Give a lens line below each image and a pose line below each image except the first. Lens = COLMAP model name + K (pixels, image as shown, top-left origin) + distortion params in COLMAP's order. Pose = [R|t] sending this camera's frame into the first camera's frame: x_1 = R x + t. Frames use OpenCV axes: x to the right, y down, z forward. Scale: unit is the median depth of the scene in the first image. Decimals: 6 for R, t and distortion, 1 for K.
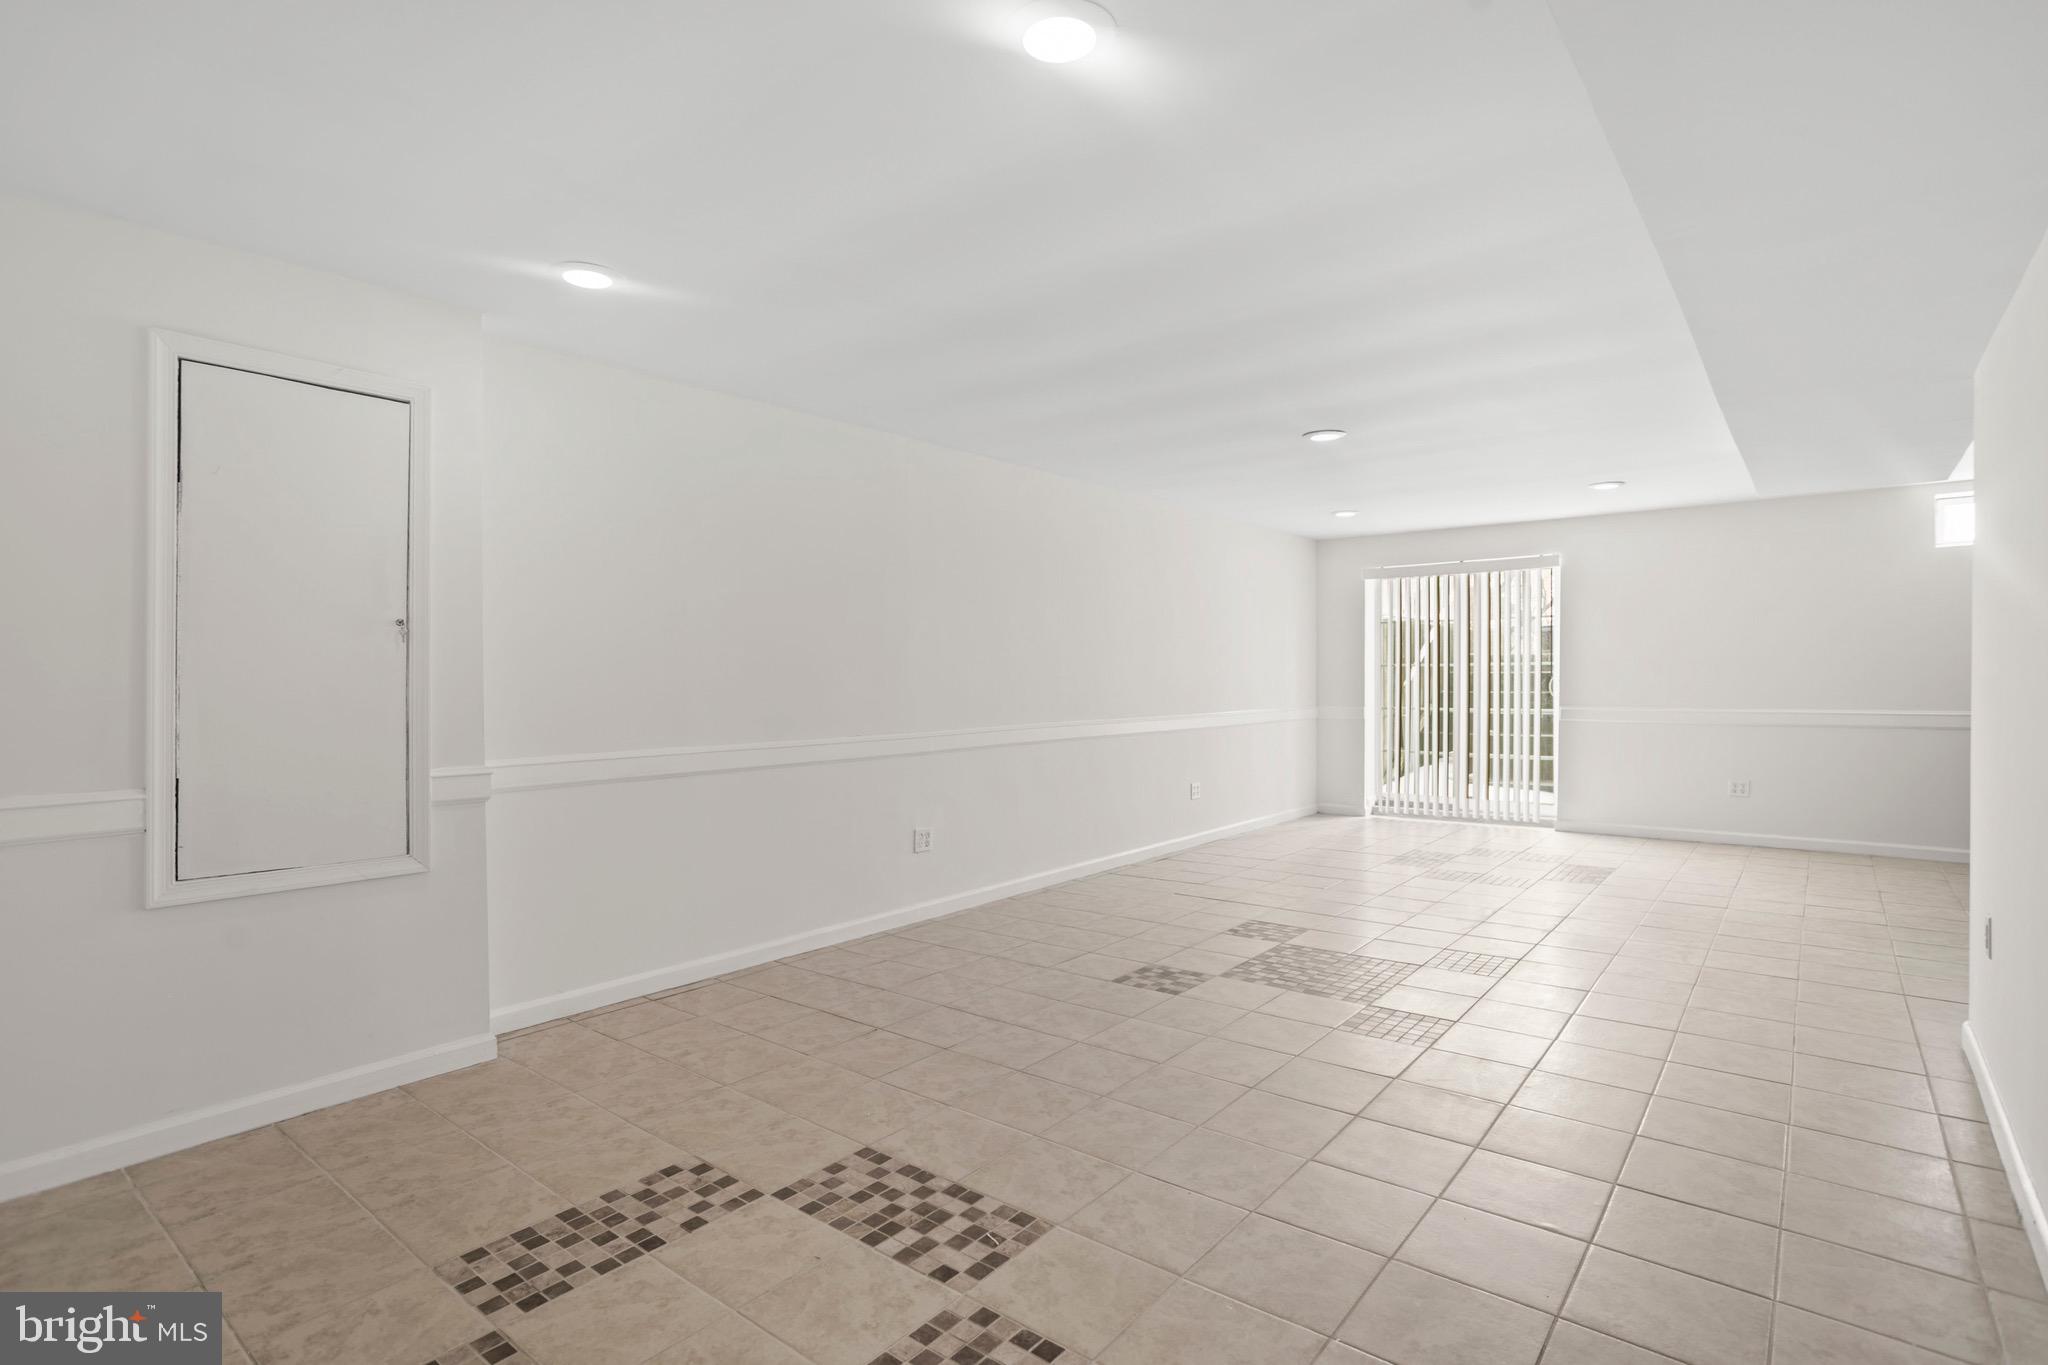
lens RADIAL K [[999.1, 0, 1052.2], [0, 999.1, 659.8], [0, 0, 1]] dist [-0.048795, 0.030715]
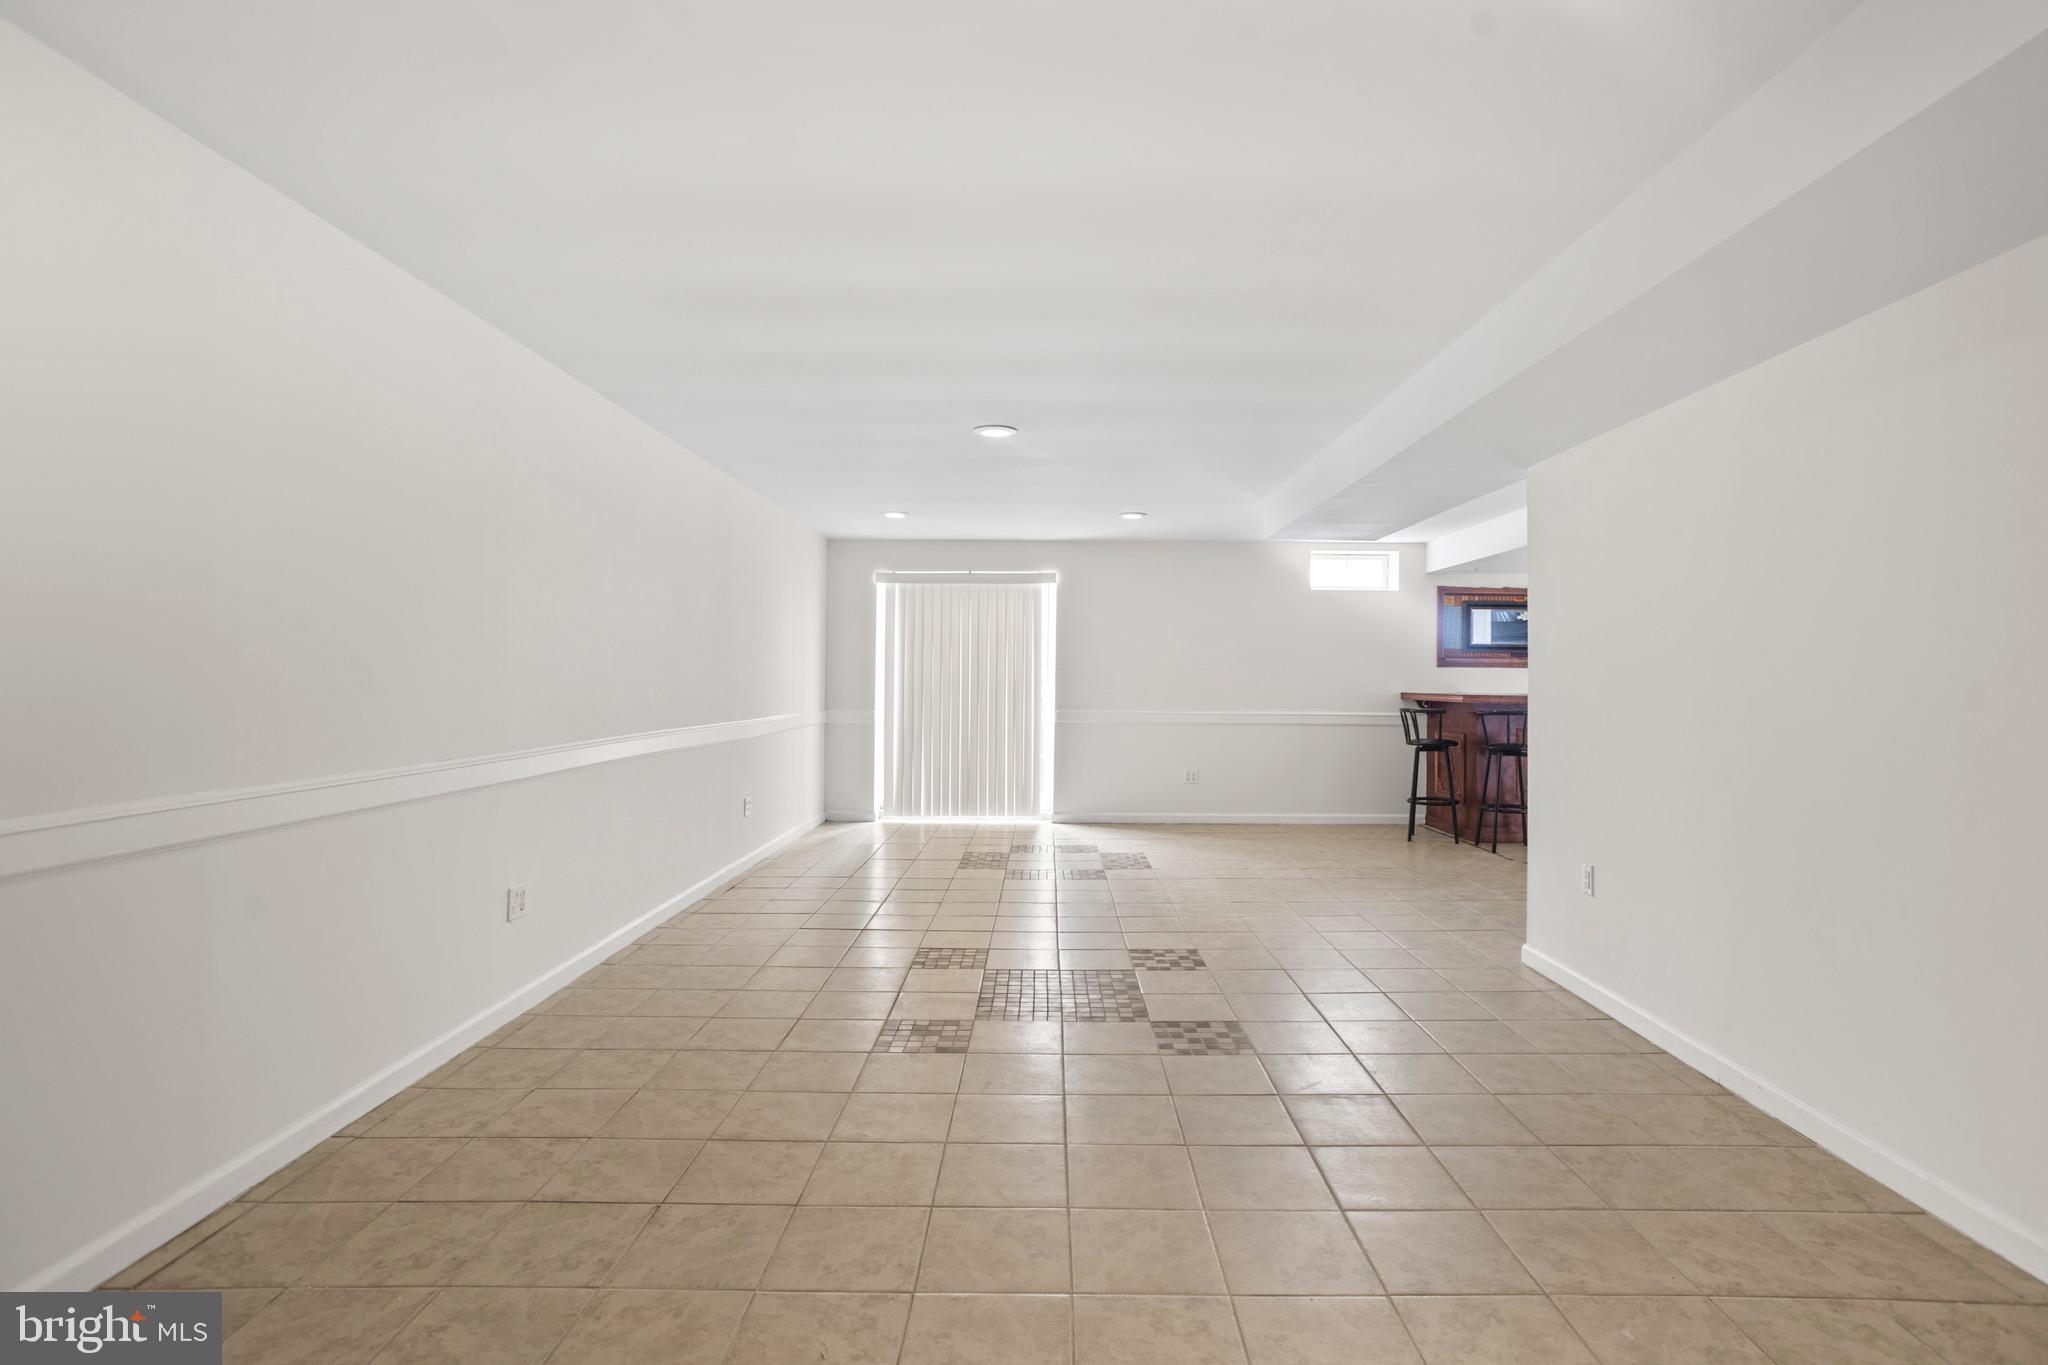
lens RADIAL K [[973.2, 0, 1066.7], [0, 973.2, 645.1], [0, 0, 1]] dist [-0.058132, 0.035870]
pose [[0.790370, 0.036168, 0.611562, -0.287655], [-0.024850, 0.999327, -0.026985, 0.007487], [-0.612126, 0.006131, 0.790736, 0.259577]]
